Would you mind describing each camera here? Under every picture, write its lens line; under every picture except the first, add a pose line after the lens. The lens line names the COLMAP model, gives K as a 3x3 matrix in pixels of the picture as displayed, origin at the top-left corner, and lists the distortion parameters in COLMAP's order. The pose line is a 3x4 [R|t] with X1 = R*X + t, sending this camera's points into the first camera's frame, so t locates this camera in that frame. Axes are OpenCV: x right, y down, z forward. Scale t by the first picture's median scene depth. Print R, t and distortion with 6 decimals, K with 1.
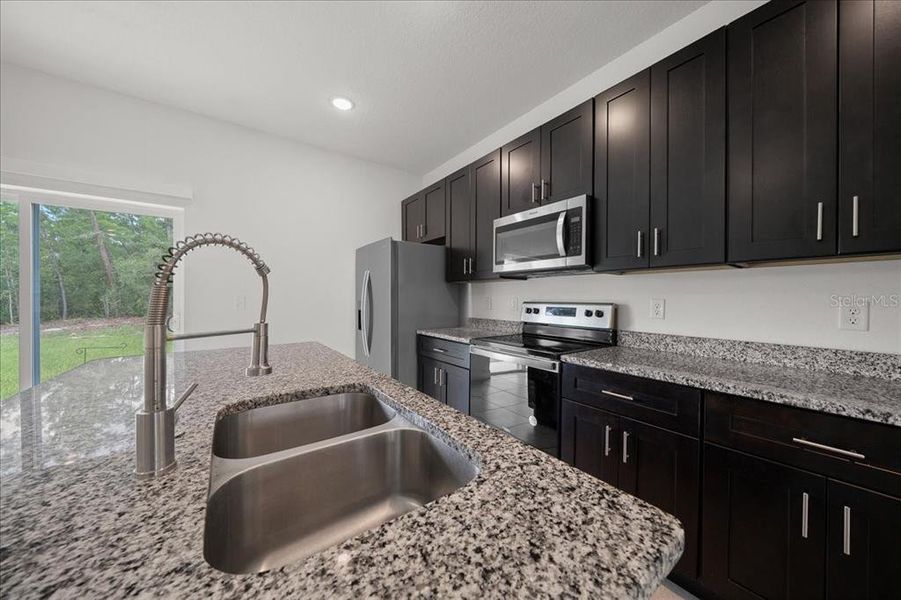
lens RADIAL K [[308.3, 0, 447.4], [0, 308.3, 300.3], [0, 0, 1]] dist [-0.008543, 0.001170]
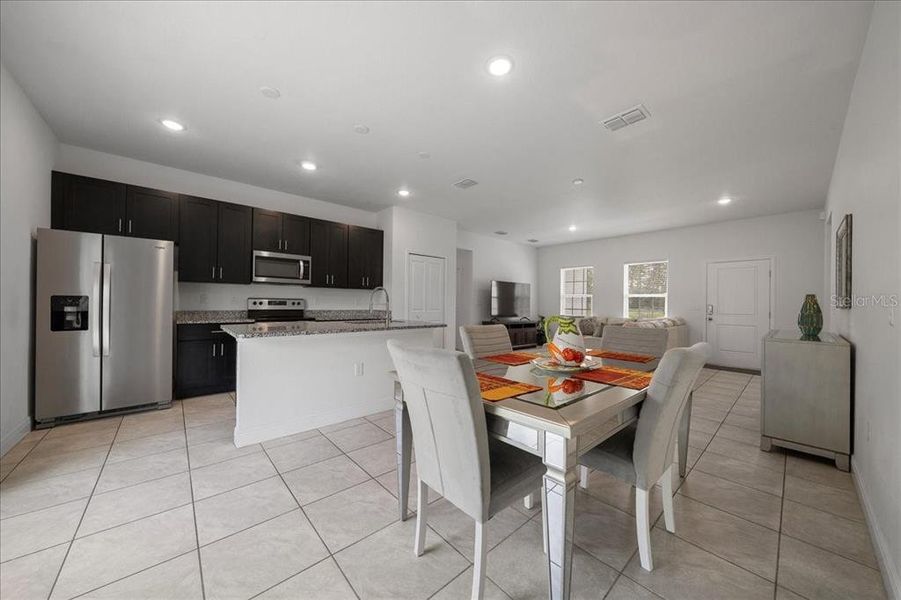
lens RADIAL K [[308.3, 0, 443.0], [0, 308.3, 301.2], [0, 0, 1]] dist [-0.008543, 0.001170]
pose [[-0.084409, -0.001158, 0.996430, -2.191153], [-0.006565, 0.999978, 0.000606, 0.019240], [-0.996410, -0.006491, -0.084415, 0.114243]]
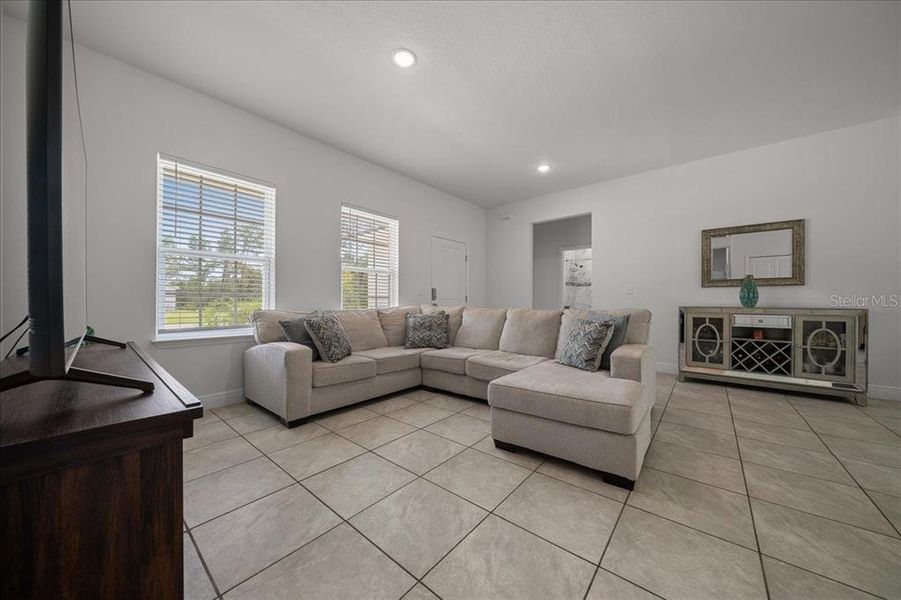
lens RADIAL K [[308.3, 0, 448.7], [0, 308.3, 300.6], [0, 0, 1]] dist [-0.008543, 0.001170]
pose [[-0.966909, -0.011633, -0.254856, 1.479093], [-0.011548, 0.999932, -0.001831, 0.156446], [0.254860, 0.001173, -0.966977, -0.471647]]
